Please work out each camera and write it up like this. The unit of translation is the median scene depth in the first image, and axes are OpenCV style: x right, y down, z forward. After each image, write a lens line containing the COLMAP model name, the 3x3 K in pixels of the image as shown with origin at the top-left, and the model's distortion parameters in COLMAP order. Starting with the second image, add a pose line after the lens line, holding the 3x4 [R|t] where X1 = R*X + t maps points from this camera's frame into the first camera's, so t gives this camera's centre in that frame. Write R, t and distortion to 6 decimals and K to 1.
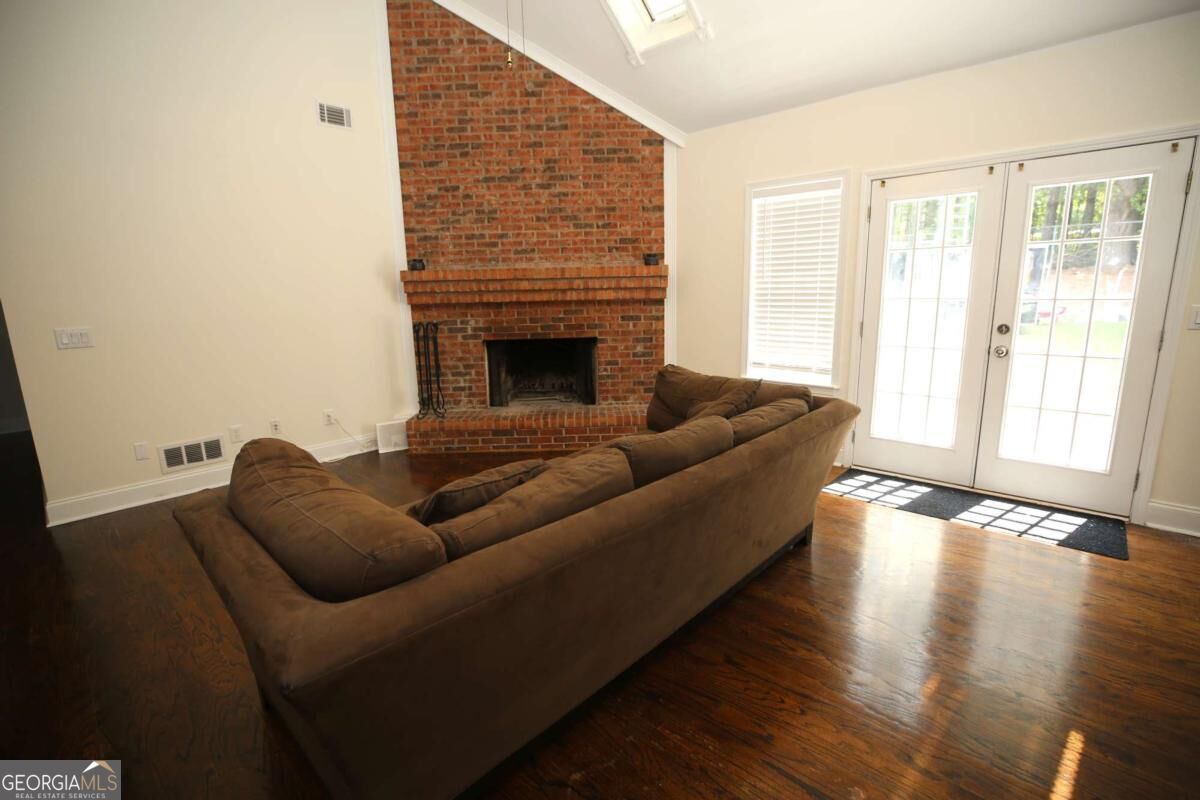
lens RADIAL K [[544.4, 0, 593.7], [0, 544.4, 398.9], [0, 0, 1]] dist [-0.046792, 0.014883]
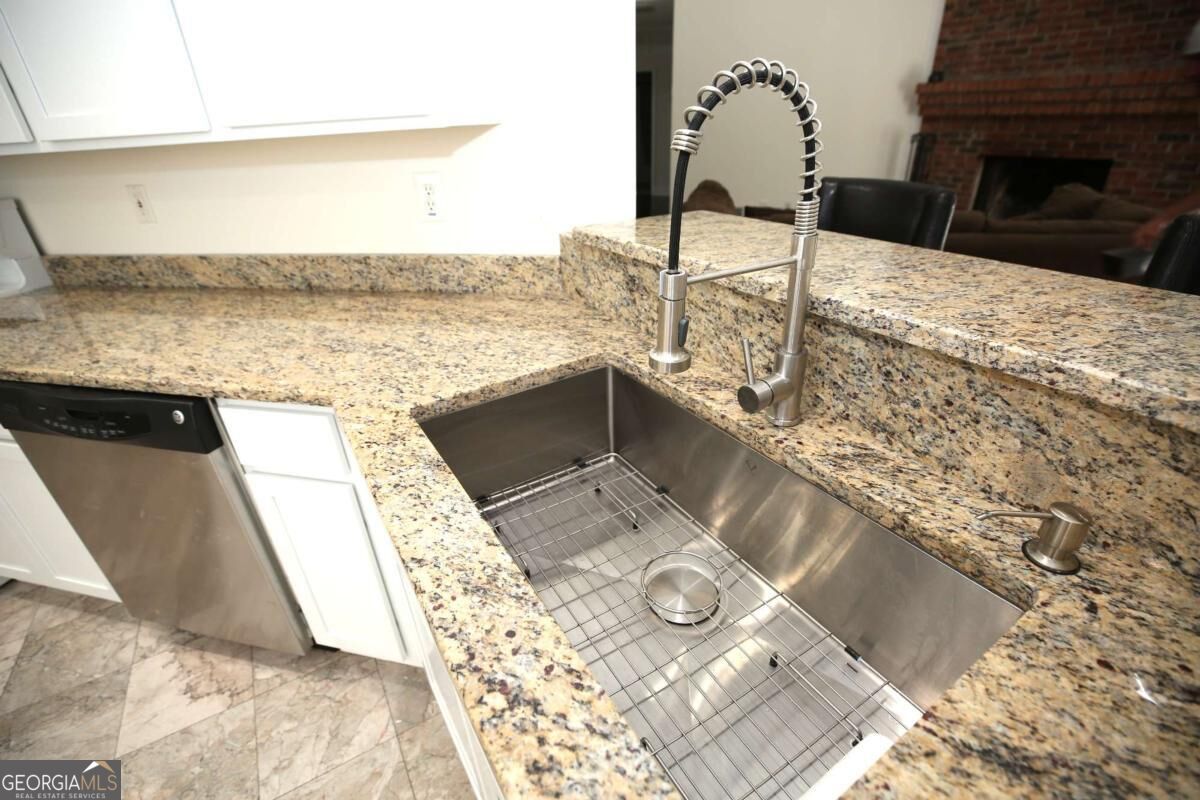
lens RADIAL K [[542.3, 0, 594.9], [0, 542.3, 399.3], [0, 0, 1]] dist [-0.047316, 0.013670]
pose [[0.508751, 0.403413, -0.760546, 0.406397], [-0.144196, 0.910867, 0.386690, 0.038808], [0.848752, -0.087061, 0.521575, -0.220247]]
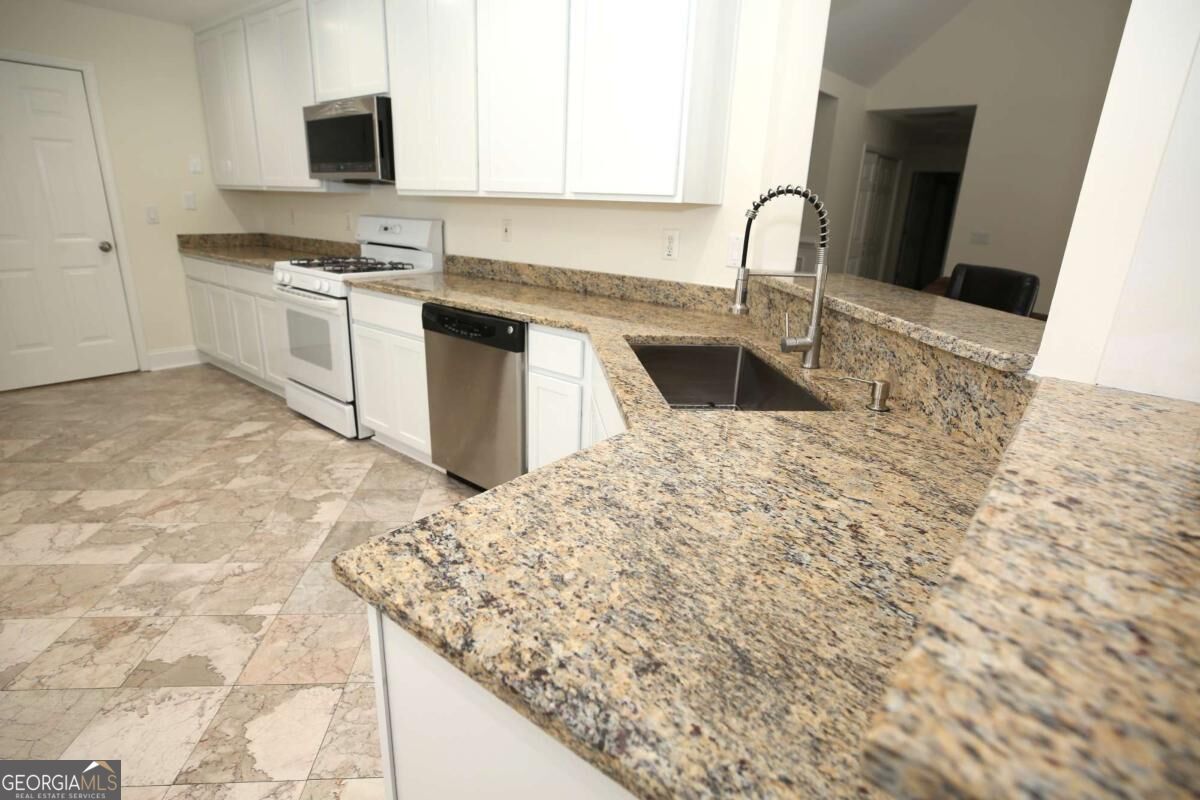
lens RADIAL K [[617.3, 0, 594.1], [0, 617.3, 399.1], [0, 0, 1]] dist [-0.041176, 0.017808]
pose [[0.066231, 0.328533, -0.942167, 0.643921], [-0.235542, 0.922703, 0.305188, 0.041116], [0.969605, 0.201708, 0.138495, -0.245904]]
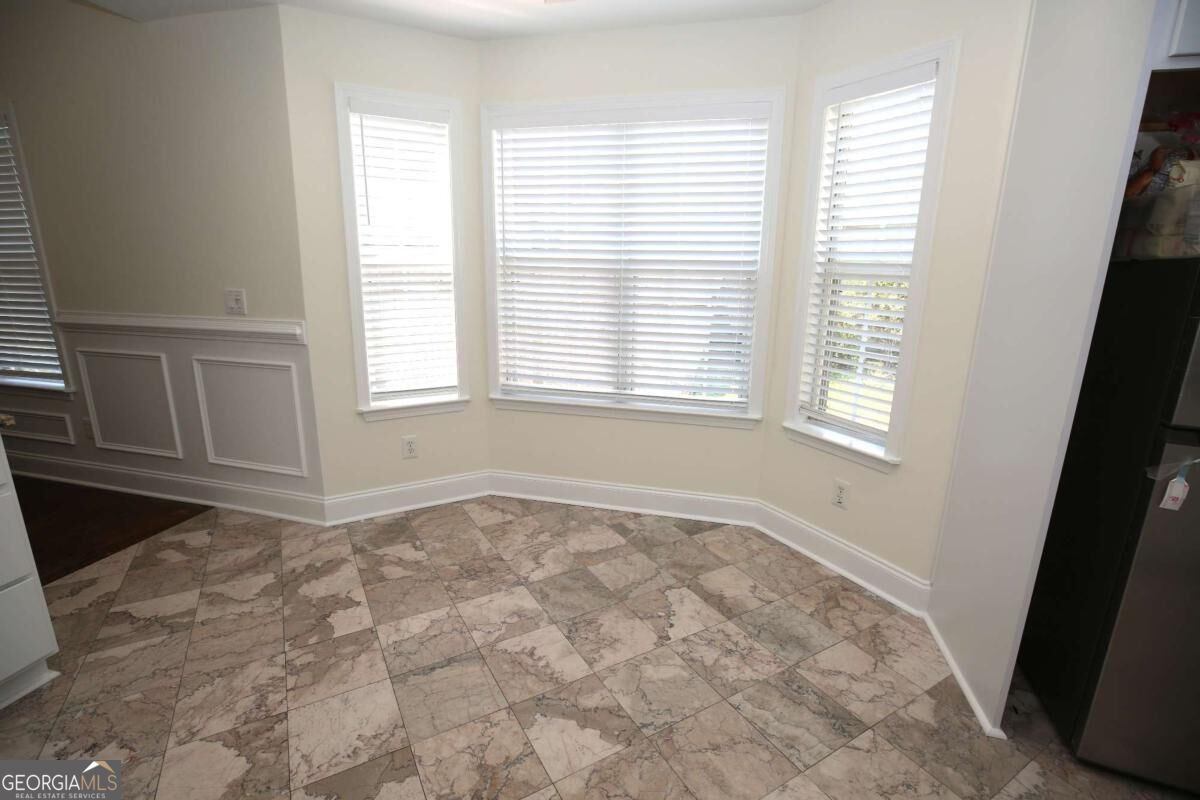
lens RADIAL K [[544.4, 0, 593.7], [0, 544.4, 398.9], [0, 0, 1]] dist [-0.046792, 0.014883]
pose [[-0.490241, -0.191807, 0.850220, 0.054022], [0.169822, 0.935769, 0.309027, 0.091444], [-0.854882, 0.295884, -0.426179, -0.453522]]
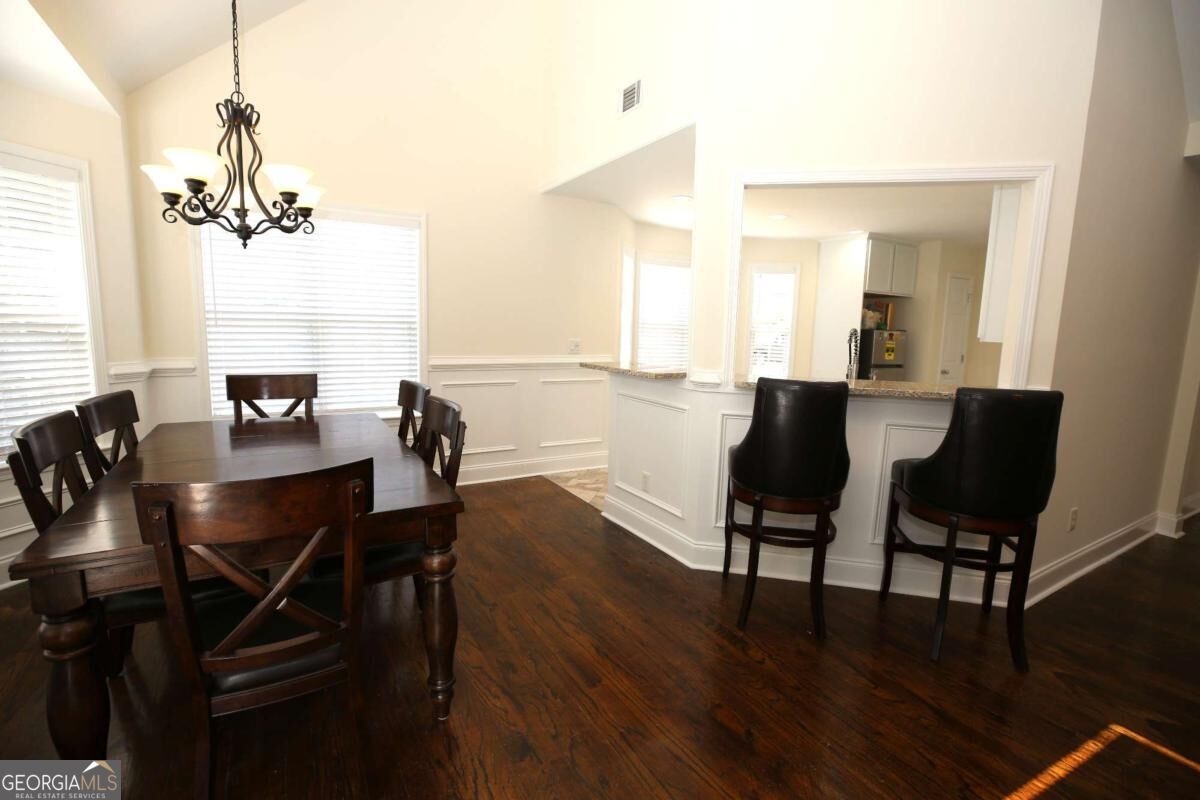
lens RADIAL K [[544.4, 0, 593.7], [0, 544.4, 398.9], [0, 0, 1]] dist [-0.046792, 0.014883]
pose [[-0.960761, -0.039065, 0.274613, 0.423772], [0.051612, 0.947567, 0.315363, -0.126733], [-0.272534, 0.317162, -0.908369, 0.573431]]
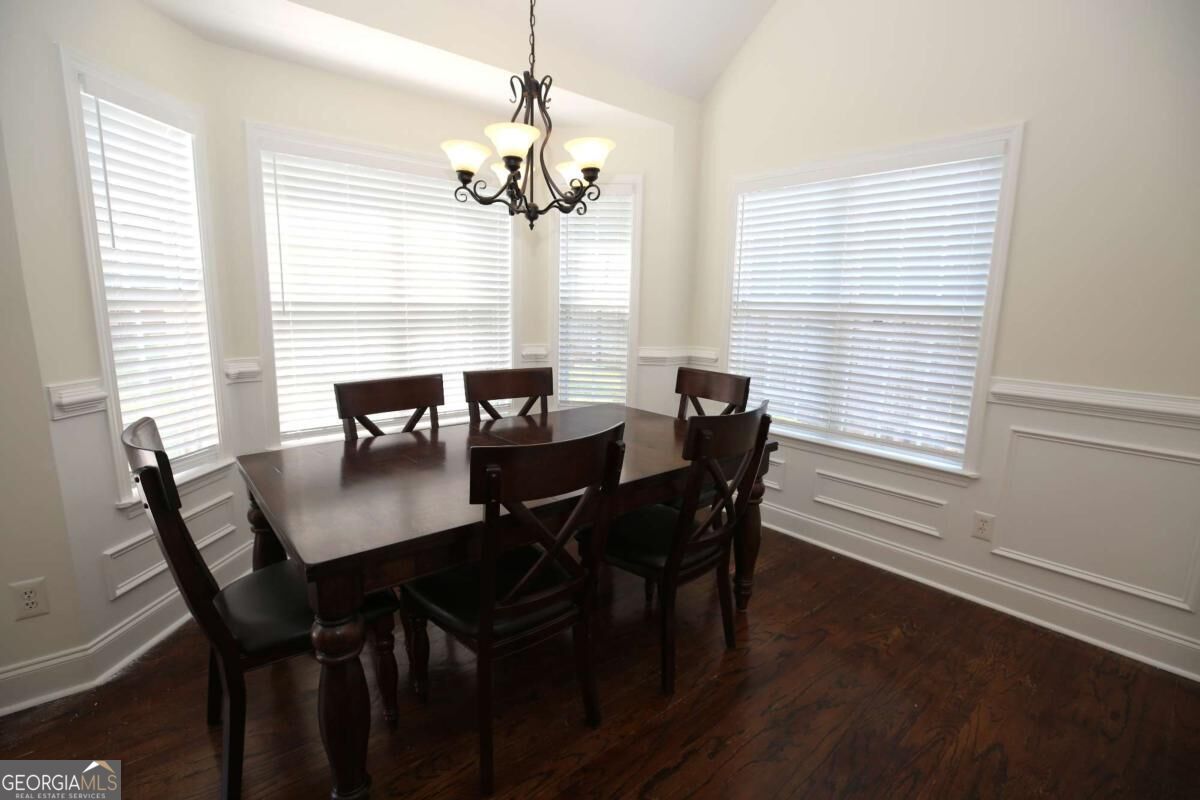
lens RADIAL K [[542.3, 0, 594.9], [0, 542.3, 399.3], [0, 0, 1]] dist [-0.047316, 0.013670]
pose [[0.105813, -0.146780, 0.983493, 0.394074], [0.173230, 0.976643, 0.127120, -0.033437], [-0.979181, 0.156920, 0.128768, 0.118462]]
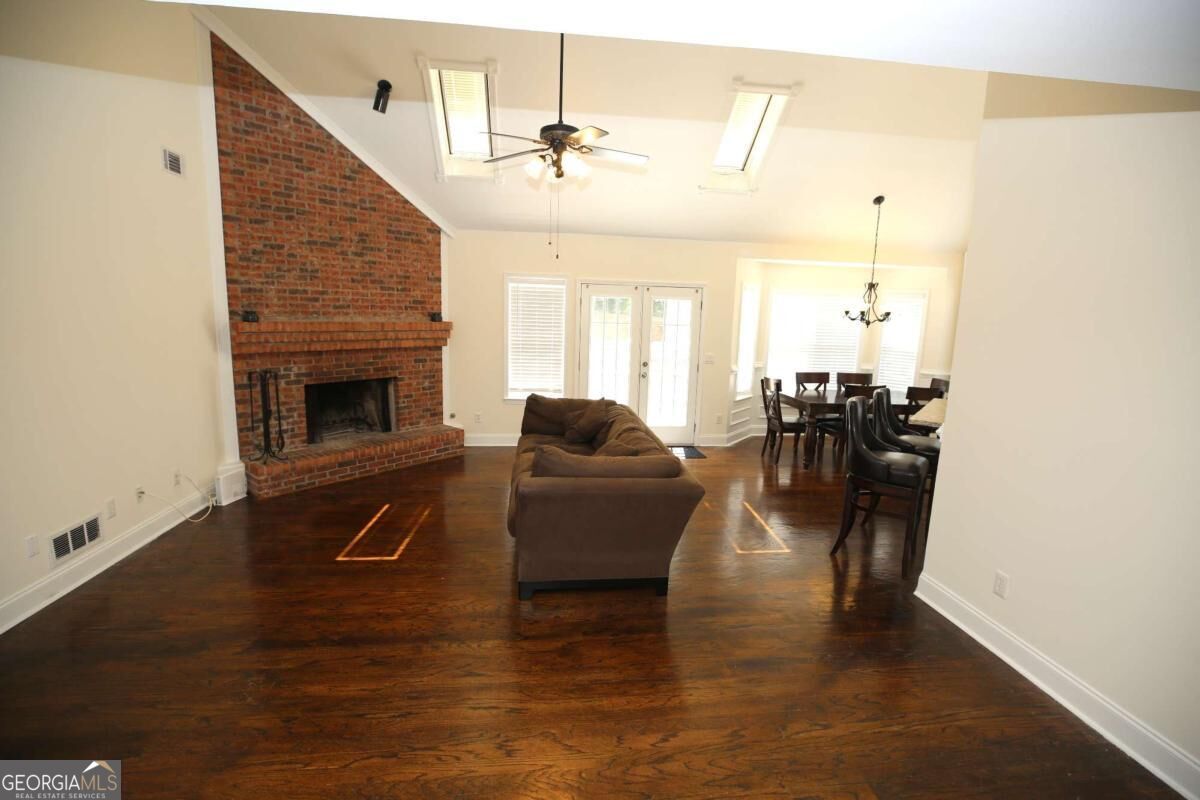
lens RADIAL K [[544.4, 0, 593.7], [0, 544.4, 398.9], [0, 0, 1]] dist [-0.046792, 0.014883]
pose [[0.645883, -0.080646, 0.759165, -0.685280], [0.106003, 0.994246, 0.015433, -0.036079], [-0.756041, 0.070506, 0.650715, -0.152787]]
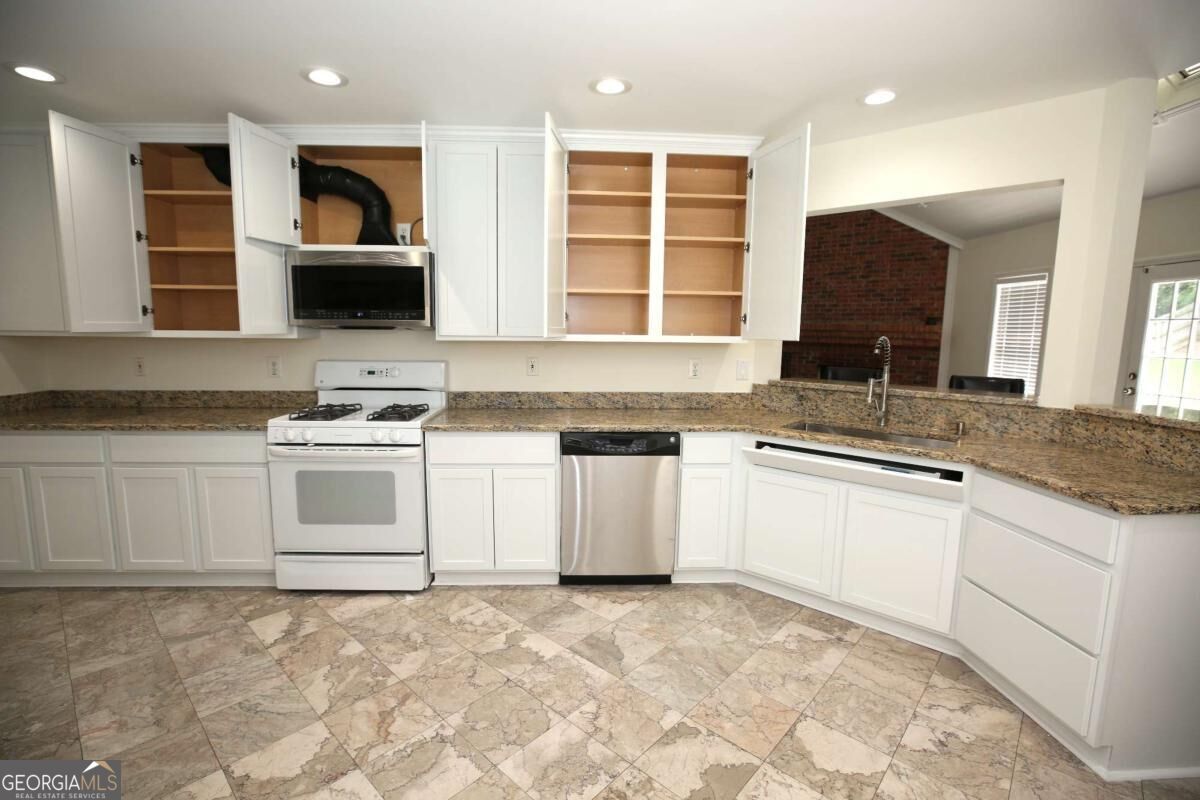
lens RADIAL K [[544.4, 0, 593.7], [0, 544.4, 398.9], [0, 0, 1]] dist [-0.046792, 0.014883]
pose [[0.723510, 0.118757, -0.680022, 0.481890], [-0.166873, 0.985964, -0.005358, 0.132265], [0.669841, 0.117354, 0.733172, -0.750272]]
